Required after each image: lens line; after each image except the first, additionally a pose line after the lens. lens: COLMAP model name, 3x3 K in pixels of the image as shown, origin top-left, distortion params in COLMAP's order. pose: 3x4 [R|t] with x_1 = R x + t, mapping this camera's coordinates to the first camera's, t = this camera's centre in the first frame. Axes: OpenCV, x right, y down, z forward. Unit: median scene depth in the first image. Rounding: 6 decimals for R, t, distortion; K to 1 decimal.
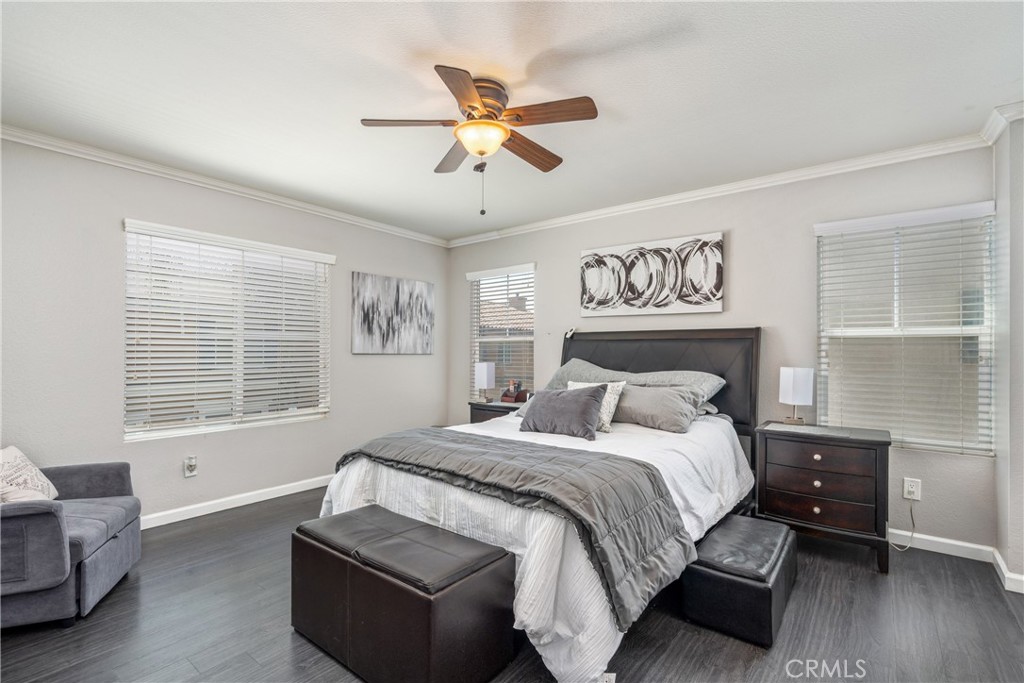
lens RADIAL K [[467.3, 0, 509.5], [0, 467.3, 347.2], [0, 0, 1]] dist [-0.004942, -0.000399]
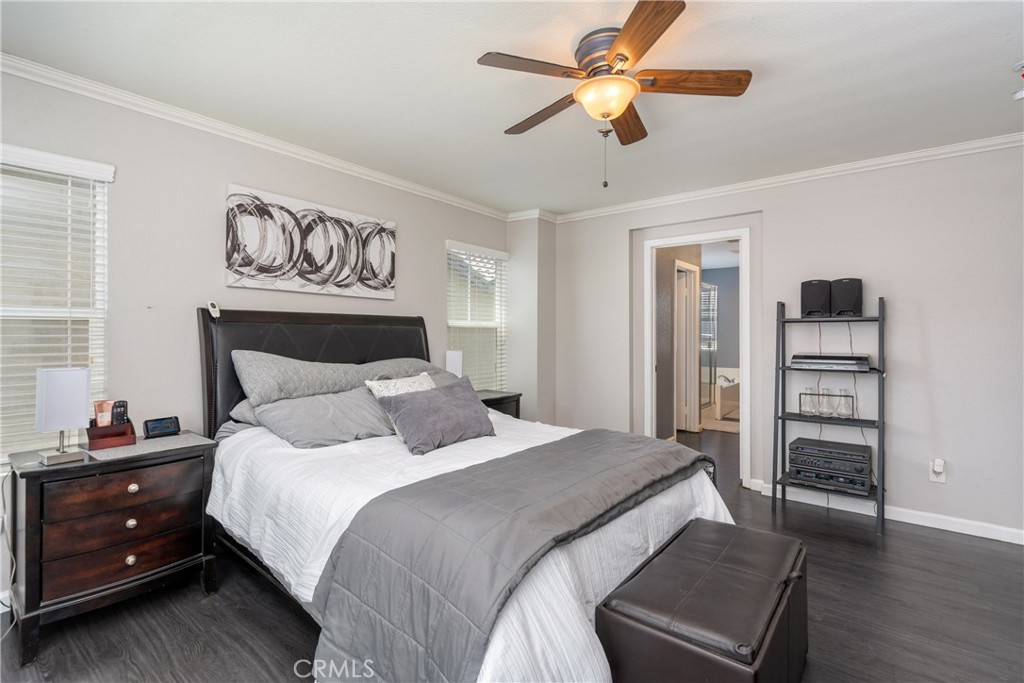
lens RADIAL K [[467.3, 0, 509.3], [0, 467.3, 335.9], [0, 0, 1]] dist [-0.004942, -0.000399]
pose [[0.023076, -0.003214, 0.999729, -0.524582], [-0.004699, 0.999983, 0.003323, -0.000652], [-0.999723, -0.004775, 0.023060, 0.658933]]
